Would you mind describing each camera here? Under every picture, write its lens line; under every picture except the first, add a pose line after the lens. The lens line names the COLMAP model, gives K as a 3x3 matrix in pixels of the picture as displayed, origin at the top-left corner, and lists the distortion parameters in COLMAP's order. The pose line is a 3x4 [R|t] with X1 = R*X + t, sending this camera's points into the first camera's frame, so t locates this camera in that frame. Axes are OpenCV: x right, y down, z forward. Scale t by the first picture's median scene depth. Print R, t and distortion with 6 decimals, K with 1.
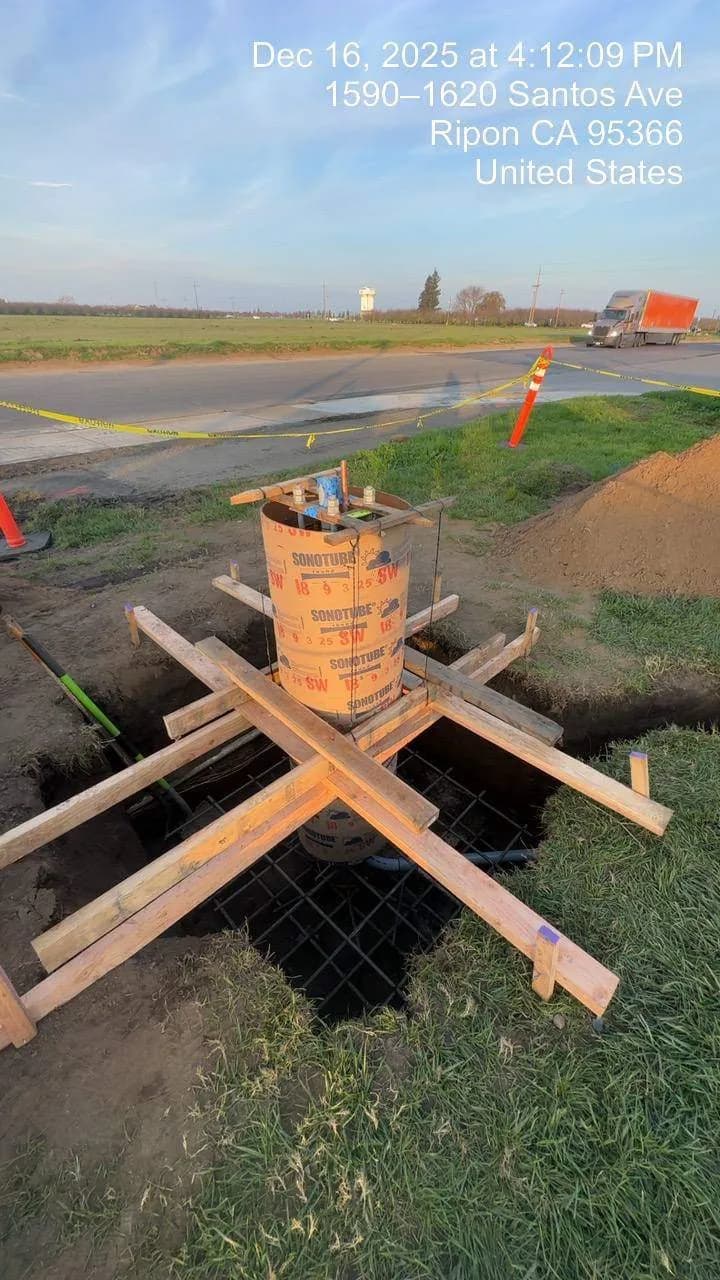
lens RADIAL K [[487.6, 0, 360.0], [0, 487.6, 640.0], [0, 0, 1]] dist [0.000072, 0.000140]
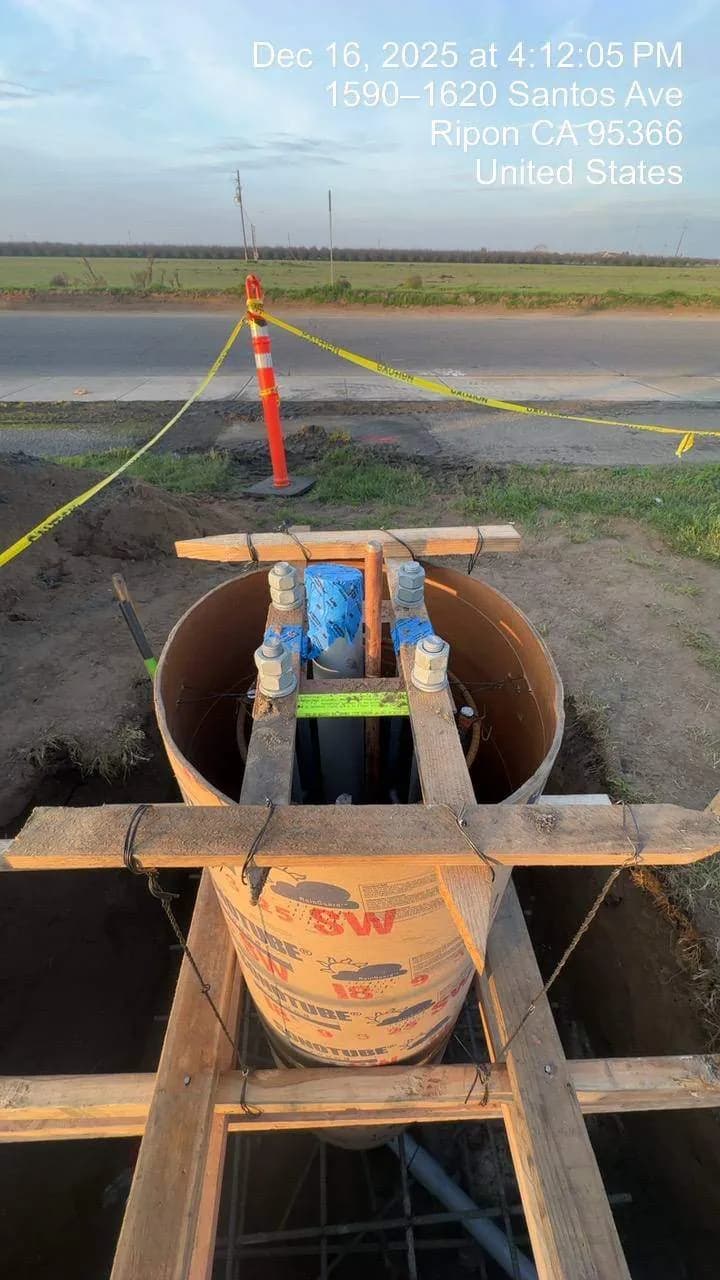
lens RADIAL K [[487.6, 0, 360.0], [0, 487.6, 640.0], [0, 0, 1]] dist [0.000072, 0.000140]
pose [[0.738400, 0.410728, -0.534853, 0.049951], [-0.372464, 0.909568, 0.184272, -0.116911], [0.562172, 0.063147, 0.824606, 0.234160]]
